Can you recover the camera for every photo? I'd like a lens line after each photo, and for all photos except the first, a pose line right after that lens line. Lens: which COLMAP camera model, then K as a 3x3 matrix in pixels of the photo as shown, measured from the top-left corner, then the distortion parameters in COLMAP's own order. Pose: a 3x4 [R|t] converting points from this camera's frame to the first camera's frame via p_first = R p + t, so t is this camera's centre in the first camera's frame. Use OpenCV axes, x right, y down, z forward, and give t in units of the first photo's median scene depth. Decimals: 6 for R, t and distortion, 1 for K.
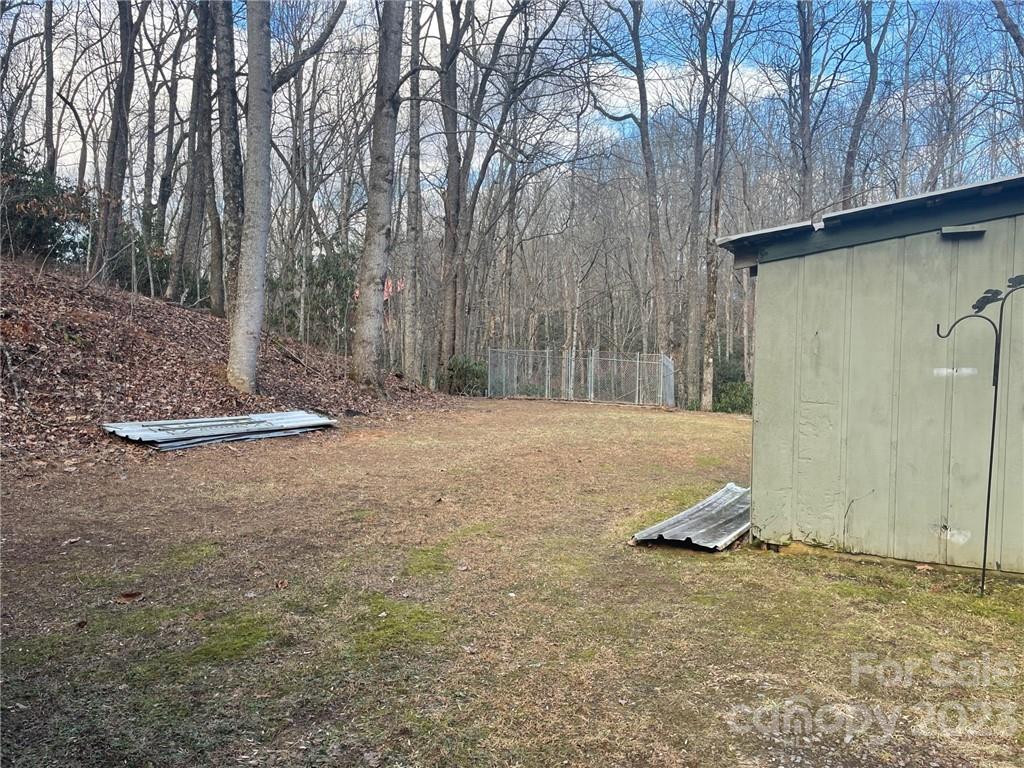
lens RADIAL K [[771.3, 0, 506.3], [0, 771.3, 383.6], [0, 0, 1]] dist [0.073946, -0.104256]
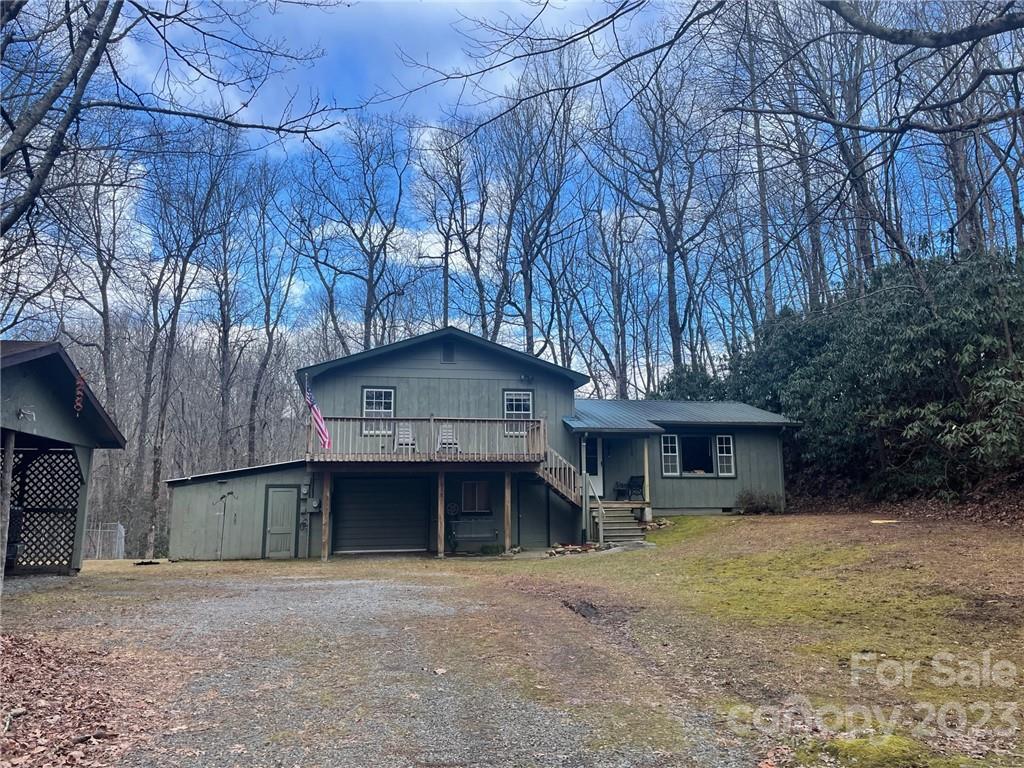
lens RADIAL K [[771.3, 0, 521.1], [0, 771.3, 379.0], [0, 0, 1]] dist [0.073946, -0.104256]
pose [[0.766562, 0.096896, 0.634818, -0.302168], [0.053557, 0.975460, -0.213562, 0.084495], [-0.639934, 0.197707, 0.742561, -1.075204]]
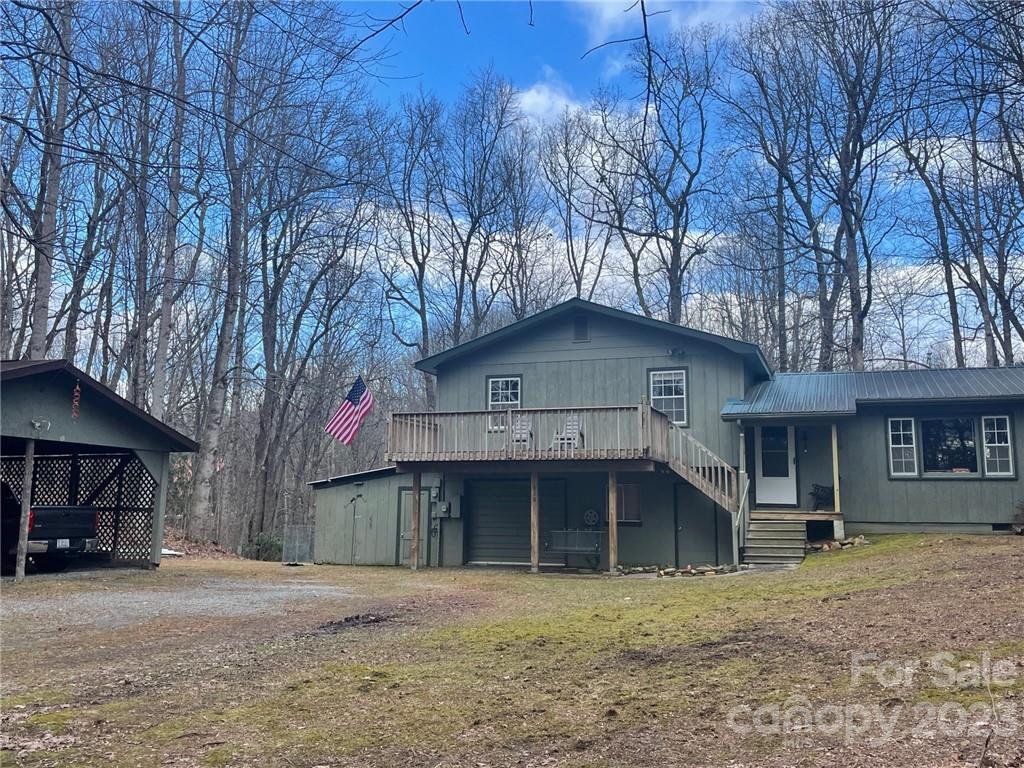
lens RADIAL K [[978.5, 0, 510.6], [0, 978.5, 374.3], [0, 0, 1]] dist [0.068631, 0.000000]
pose [[0.988601, 0.030816, 0.147373, 0.183777], [0.001568, 0.976669, -0.214746, 0.115769], [-0.150552, 0.212529, 0.965487, -1.367152]]
